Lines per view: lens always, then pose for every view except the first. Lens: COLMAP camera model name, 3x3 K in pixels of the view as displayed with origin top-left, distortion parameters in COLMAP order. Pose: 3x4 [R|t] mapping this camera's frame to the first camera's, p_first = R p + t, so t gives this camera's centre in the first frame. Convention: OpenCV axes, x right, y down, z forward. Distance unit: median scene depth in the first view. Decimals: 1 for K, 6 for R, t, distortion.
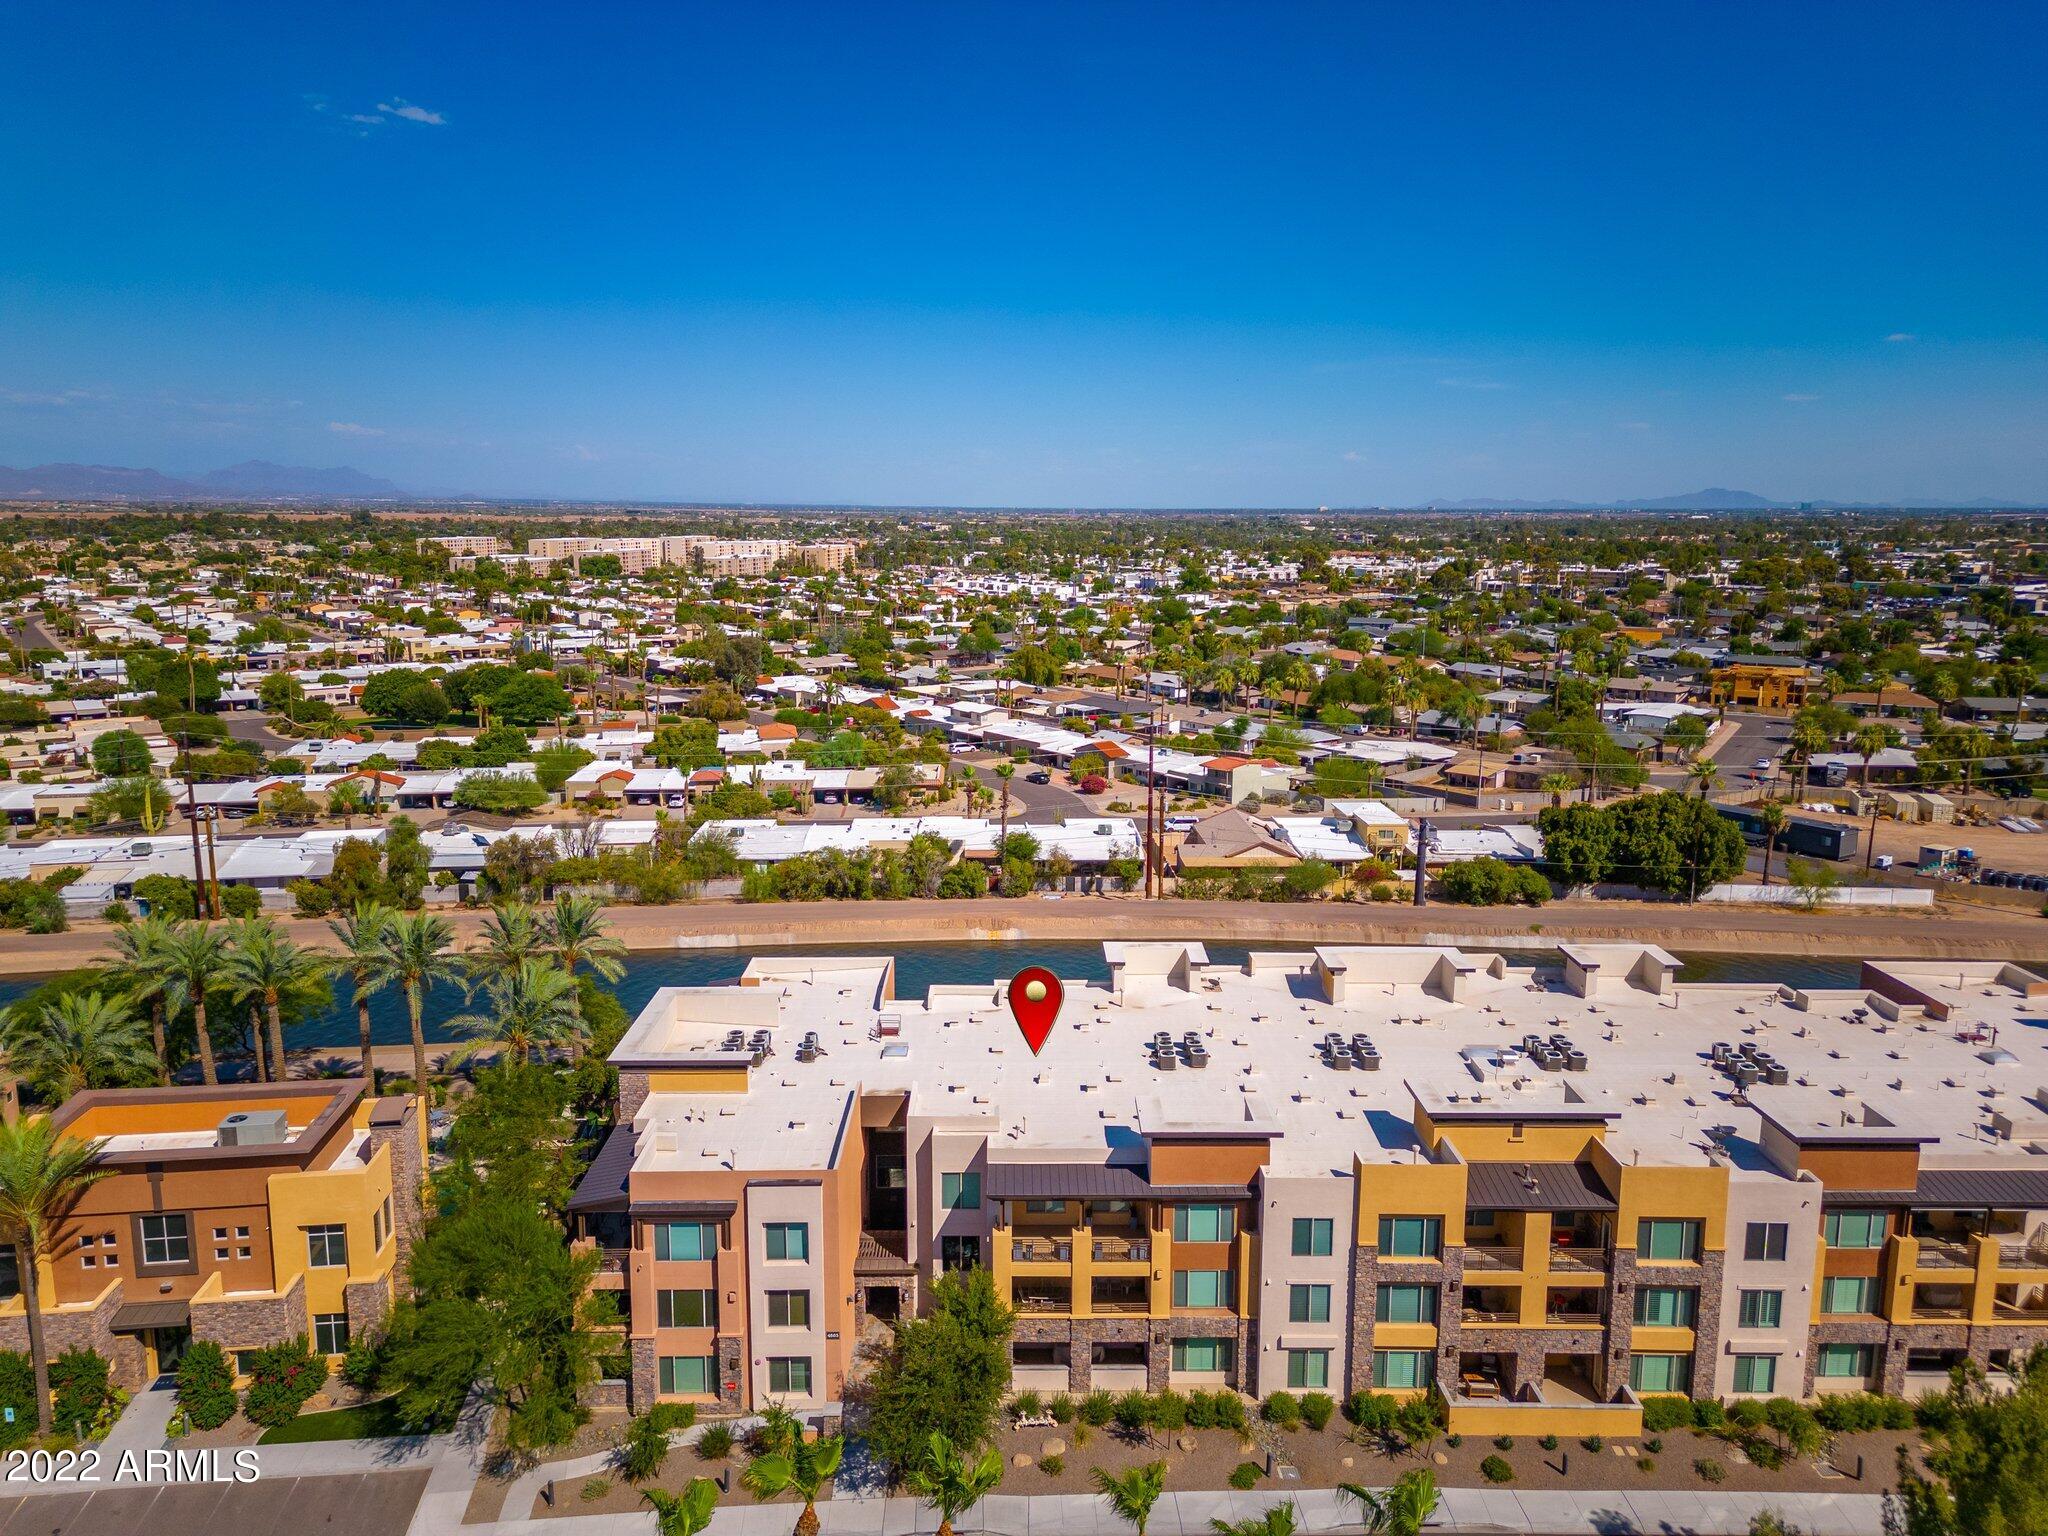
lens RADIAL K [[1446.4, 0, 1024.0], [0, 1446.4, 768.0], [0, 0, 1]] dist [0.002637, 0.092689]
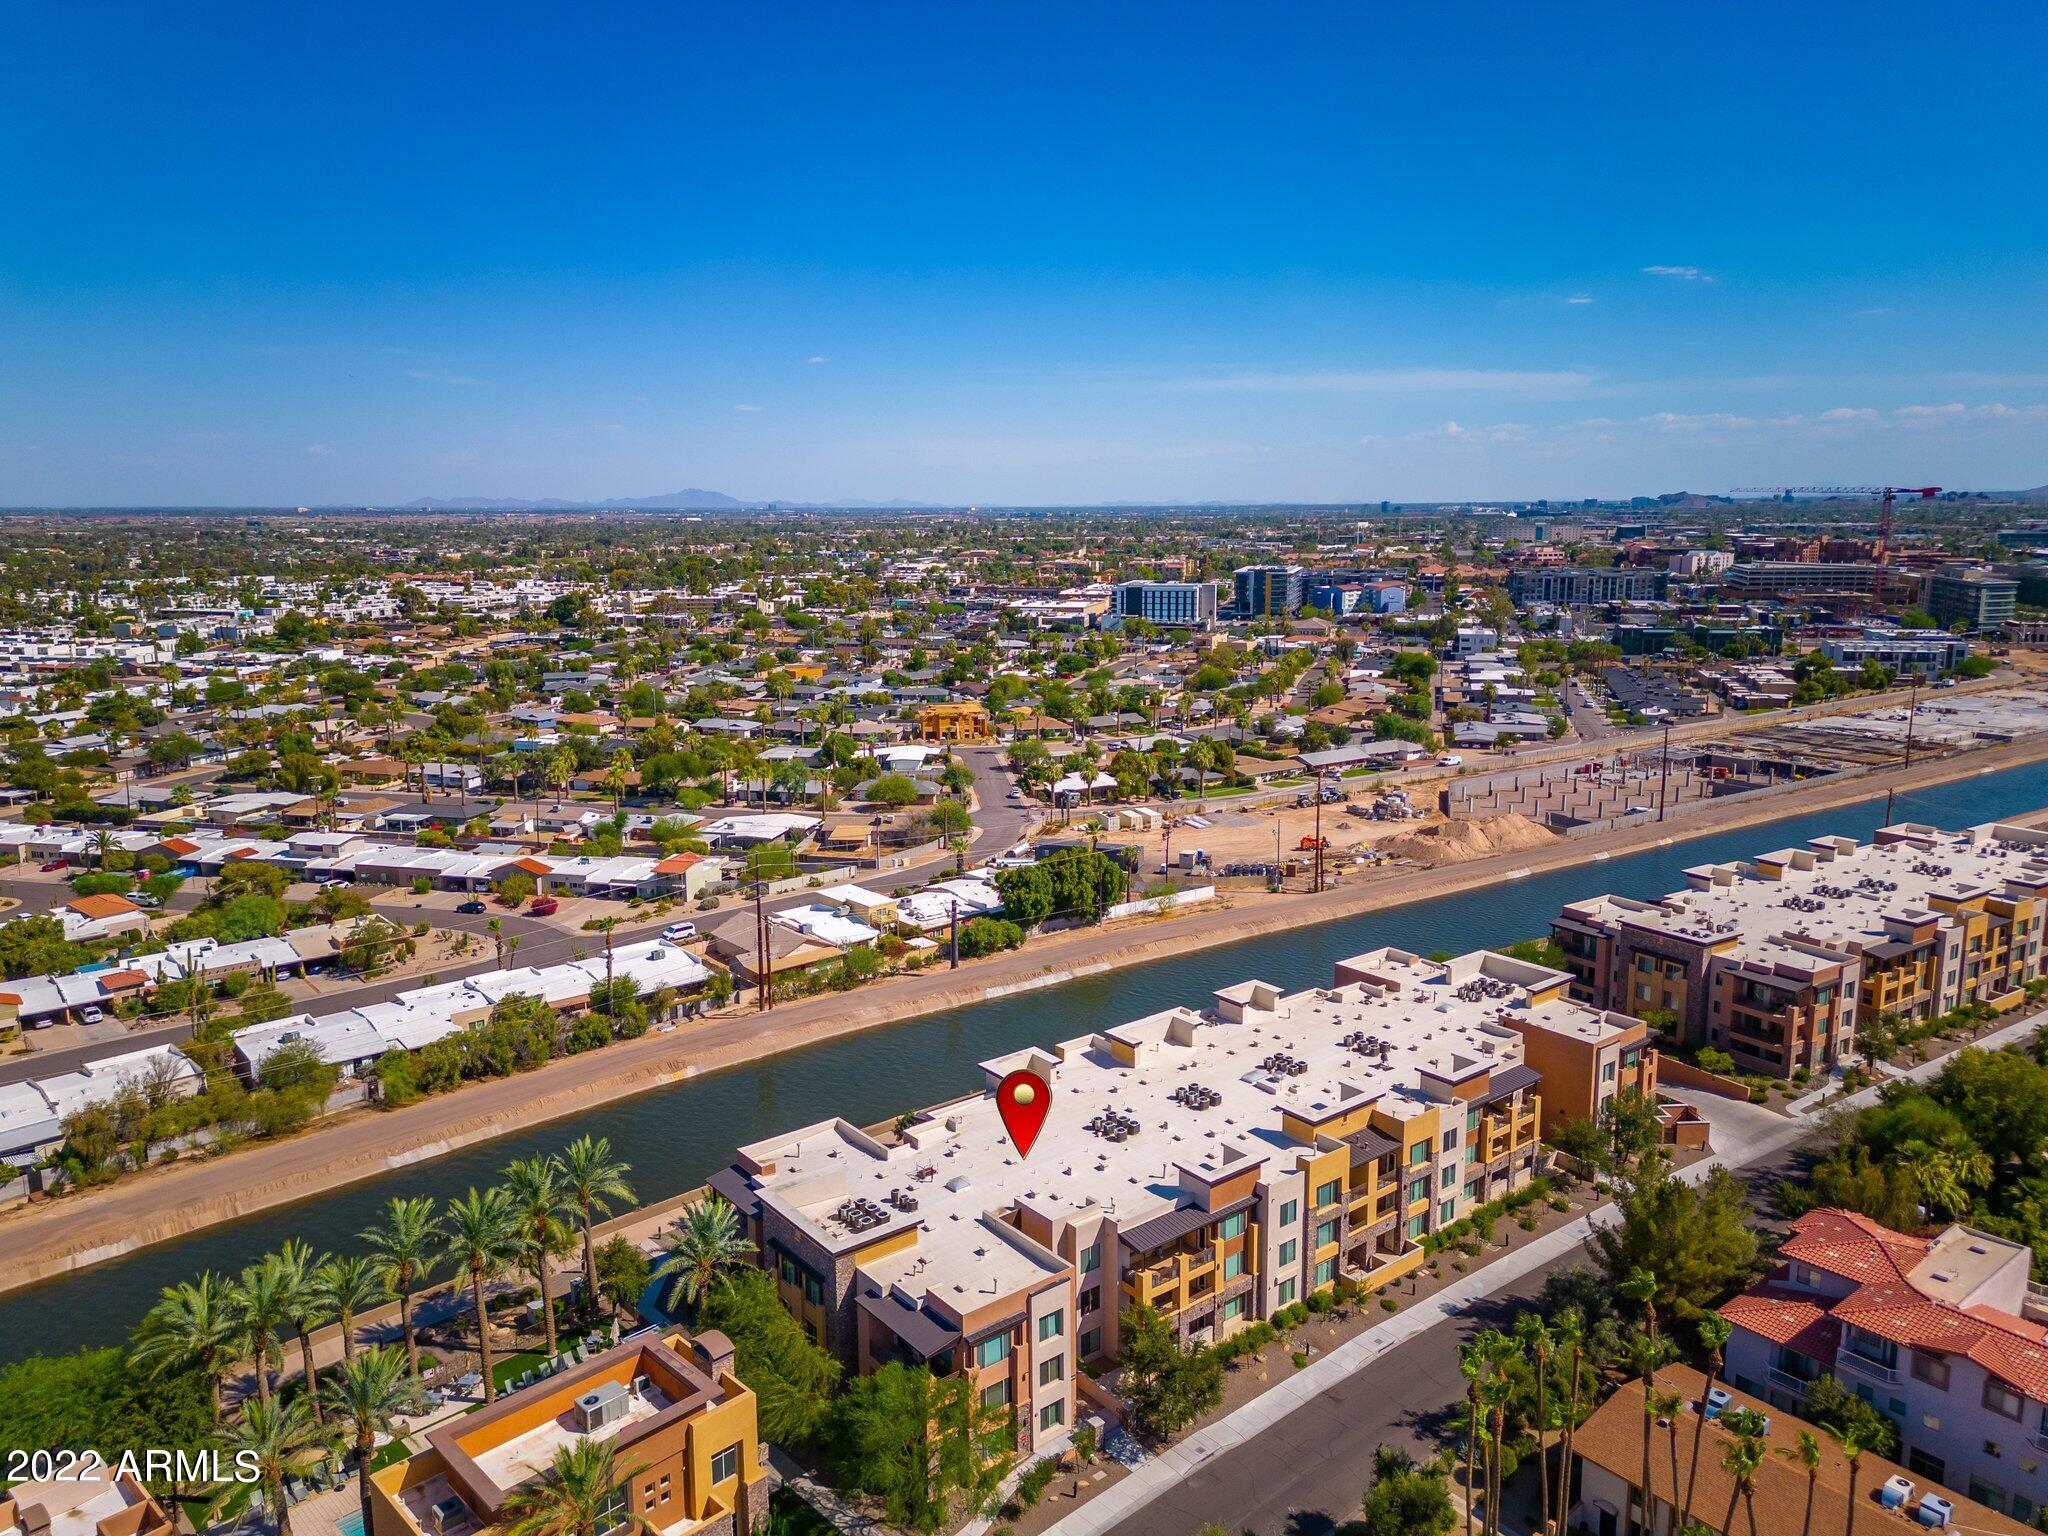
lens RADIAL K [[1457.4, 0, 1024.0], [0, 1457.4, 768.0], [0, 0, 1]] dist [0.074863, -0.059803]
pose [[0.789061, -0.126660, 0.601115, -0.888796], [0.124075, 0.991207, 0.045987, -0.271591], [-0.601654, 0.038297, 0.797838, -0.177970]]
